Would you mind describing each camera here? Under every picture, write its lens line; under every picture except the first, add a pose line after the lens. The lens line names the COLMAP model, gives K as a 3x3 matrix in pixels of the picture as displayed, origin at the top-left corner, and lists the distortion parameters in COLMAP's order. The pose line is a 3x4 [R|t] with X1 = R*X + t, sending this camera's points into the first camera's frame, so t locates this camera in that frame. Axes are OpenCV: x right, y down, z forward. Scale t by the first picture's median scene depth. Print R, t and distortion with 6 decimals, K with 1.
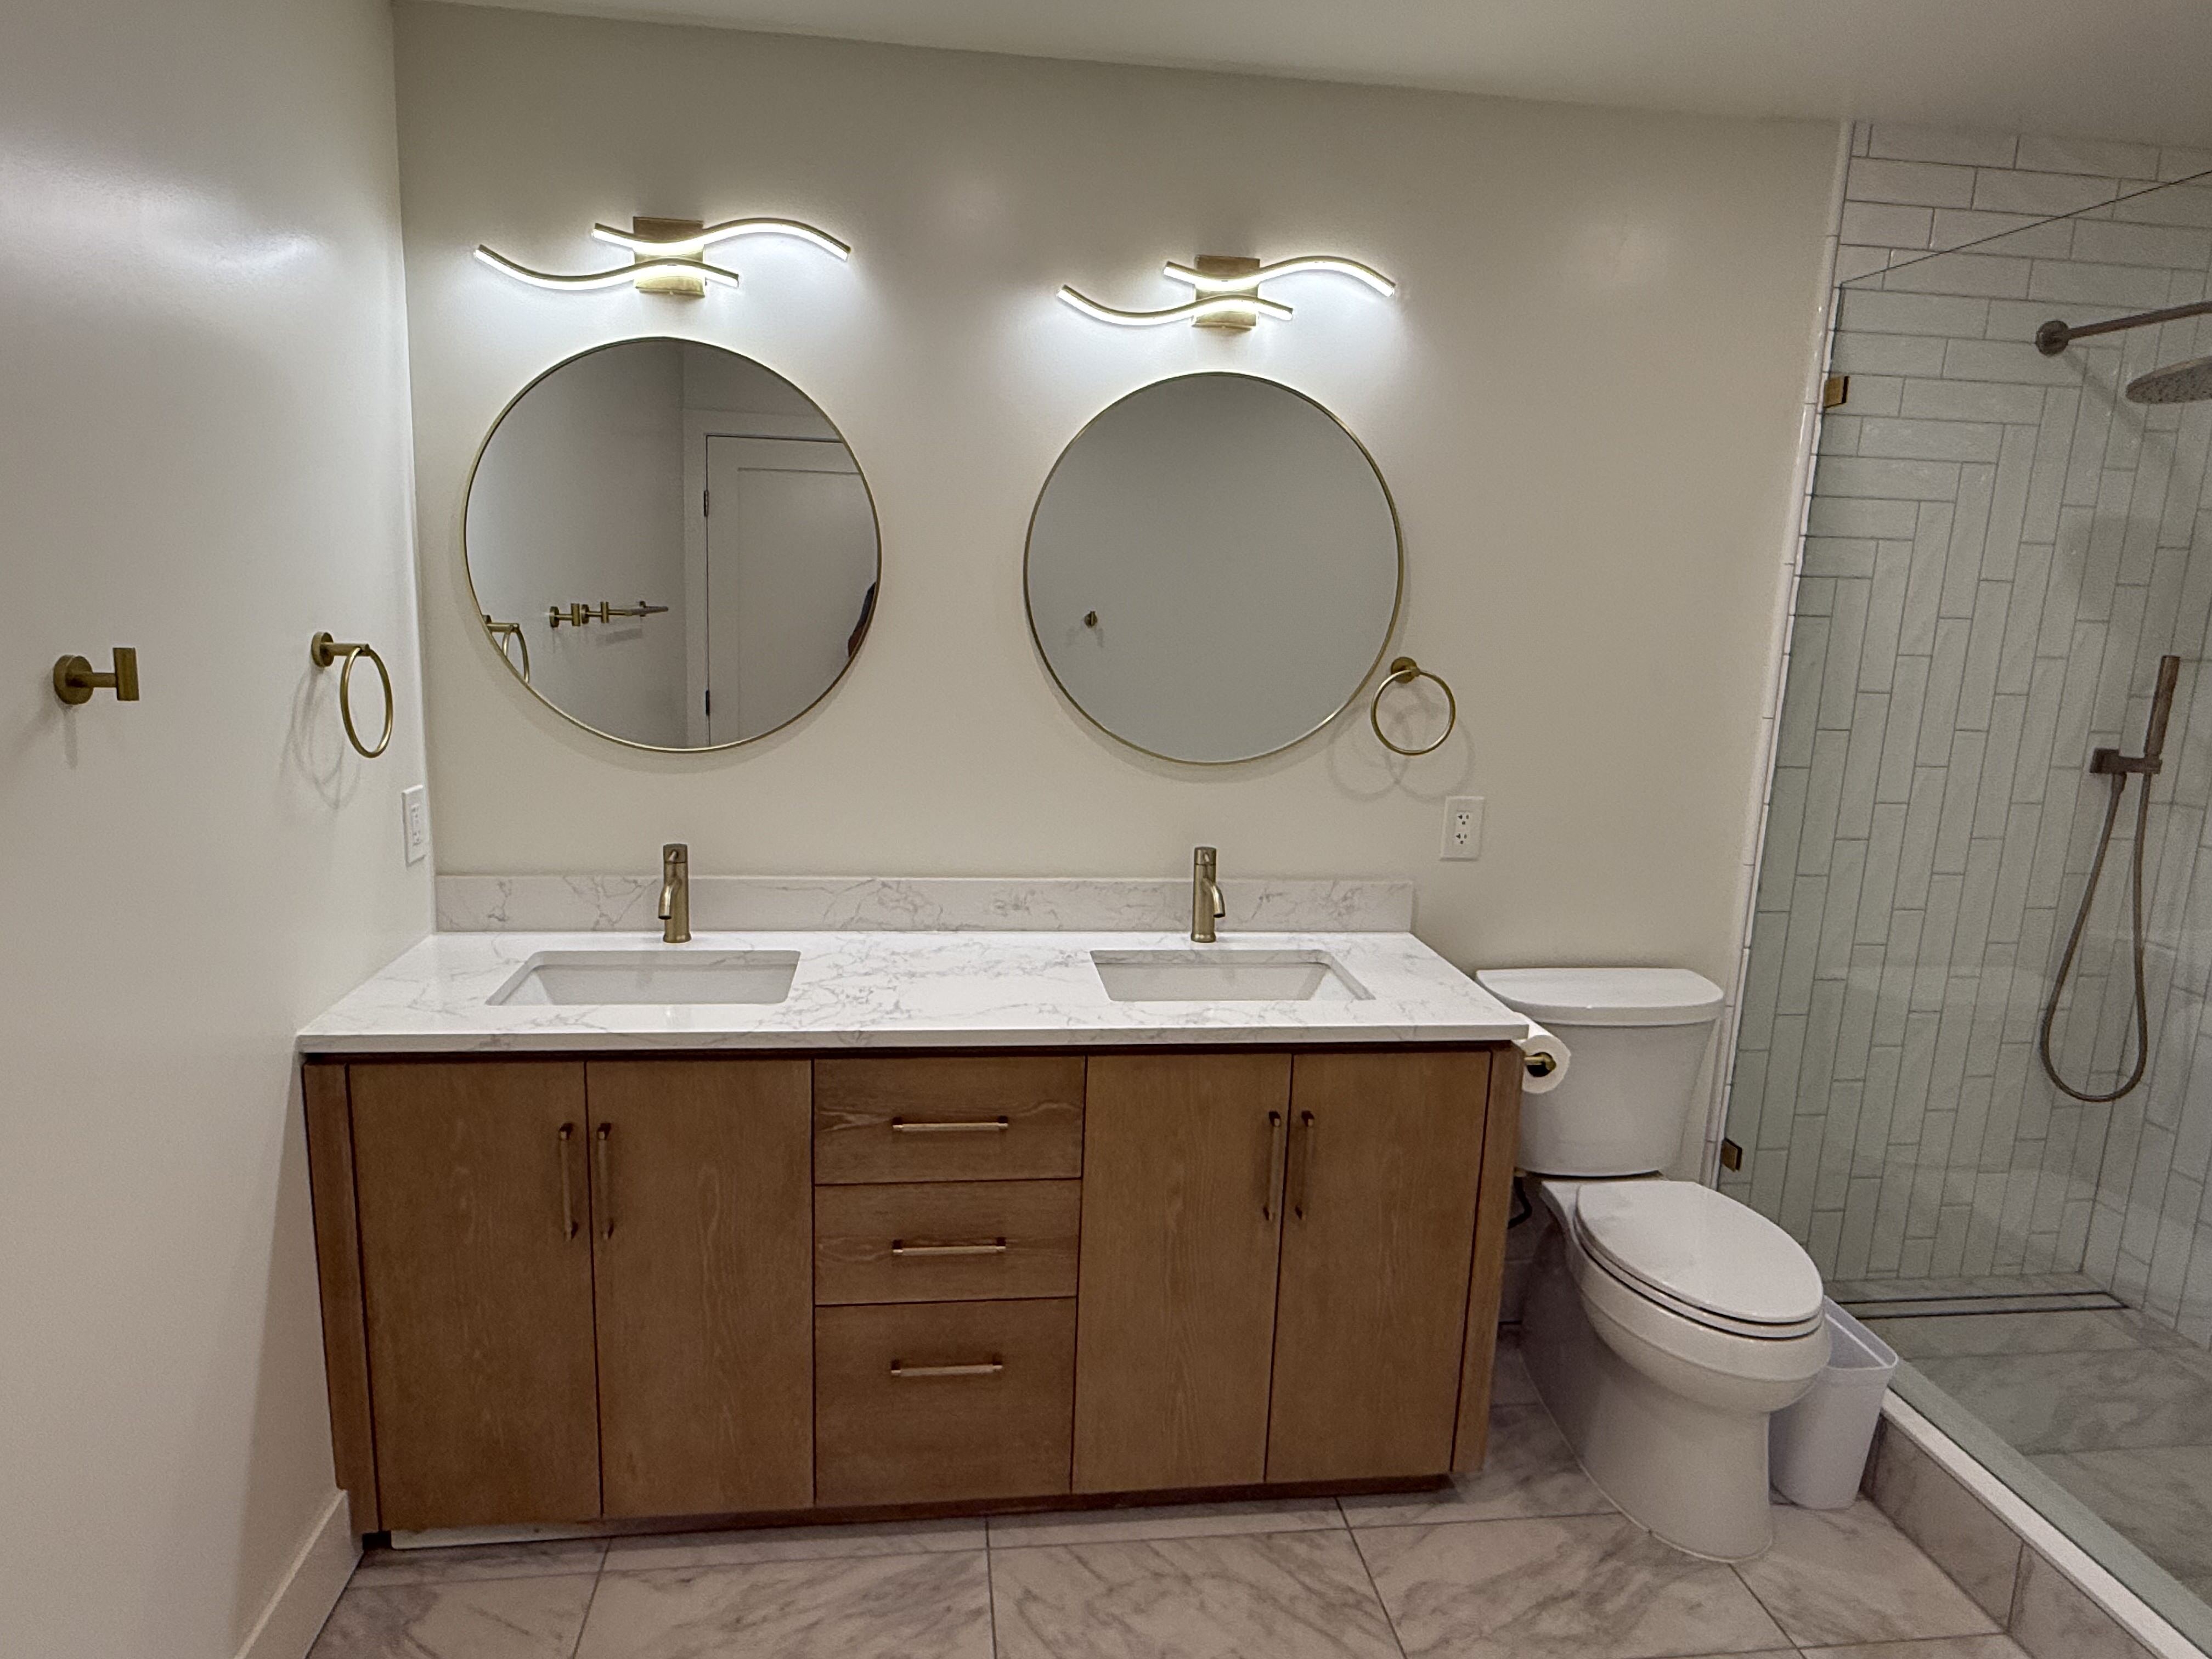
lens RADIAL K [[1306.2, 0, 1099.7], [0, 1306.2, 827.9], [0, 0, 1]] dist [-0.031514, -0.001752]
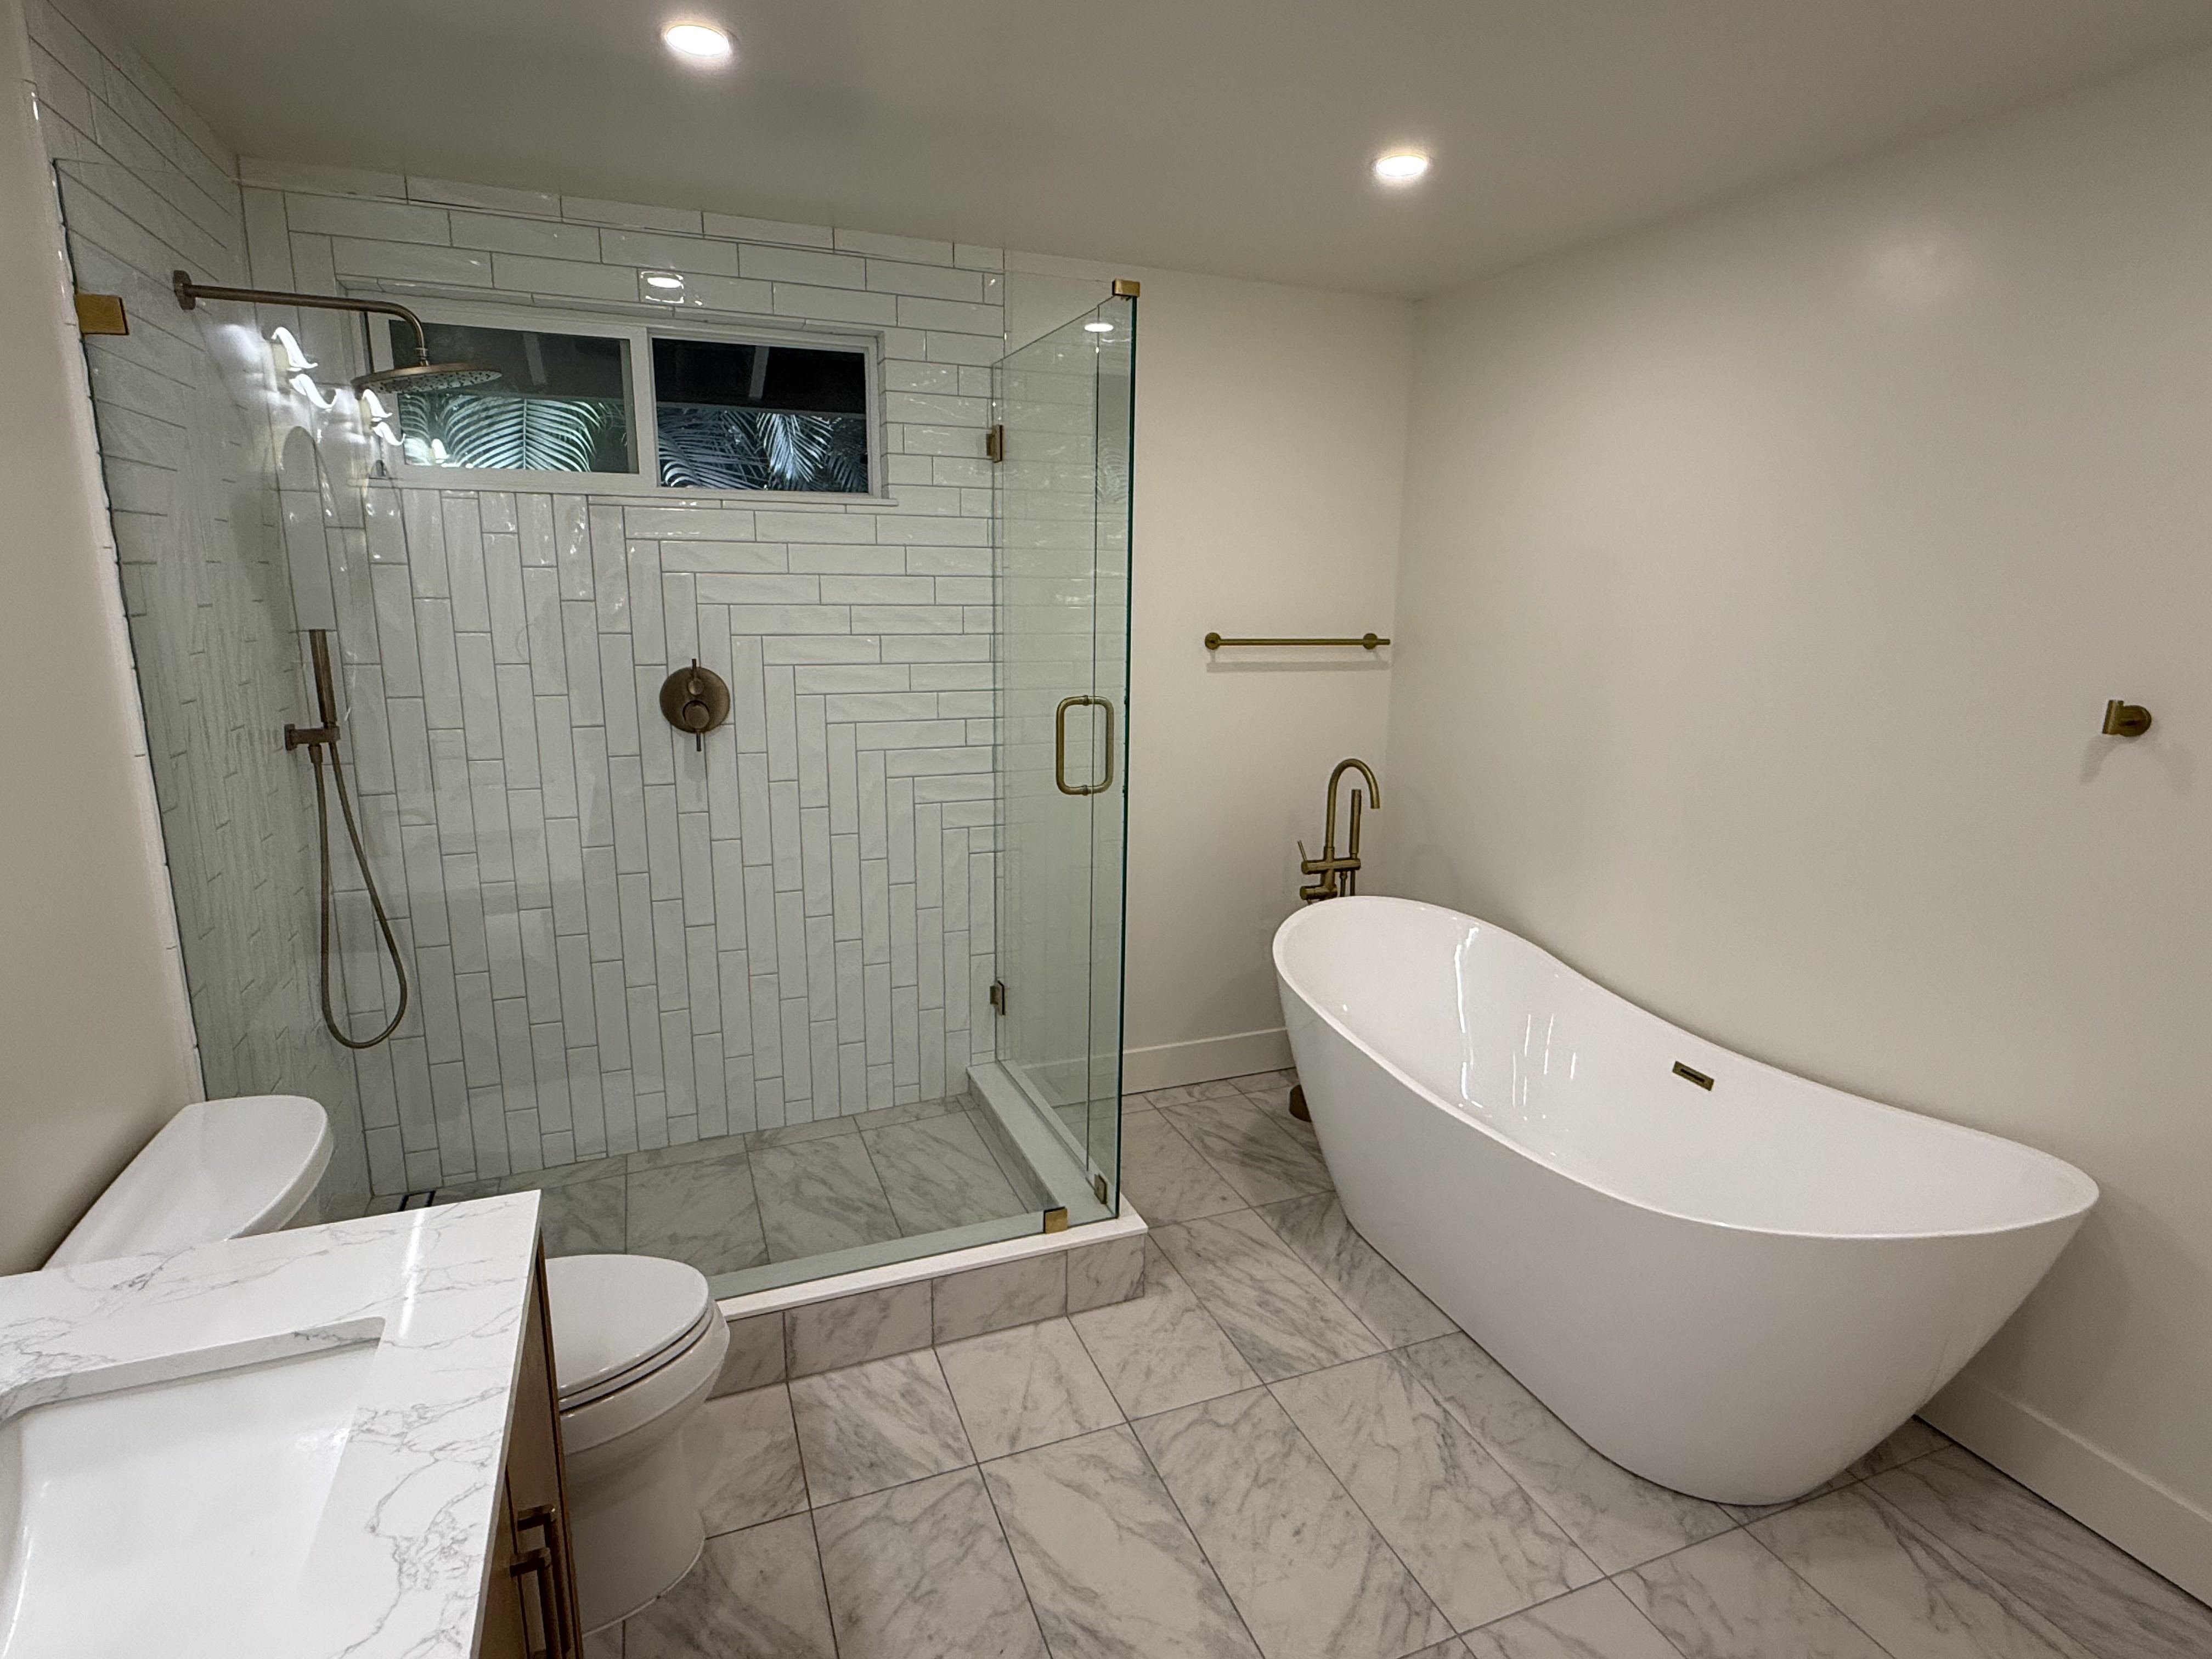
lens RADIAL K [[1136.2, 0, 1098.5], [0, 1136.2, 823.2], [0, 0, 1]] dist [-0.001495, -0.000269]
pose [[-0.248664, -0.239987, 0.938388, -0.310817], [0.165456, 0.944055, 0.285280, -0.181261], [-0.954353, 0.226201, -0.195046, 0.755695]]
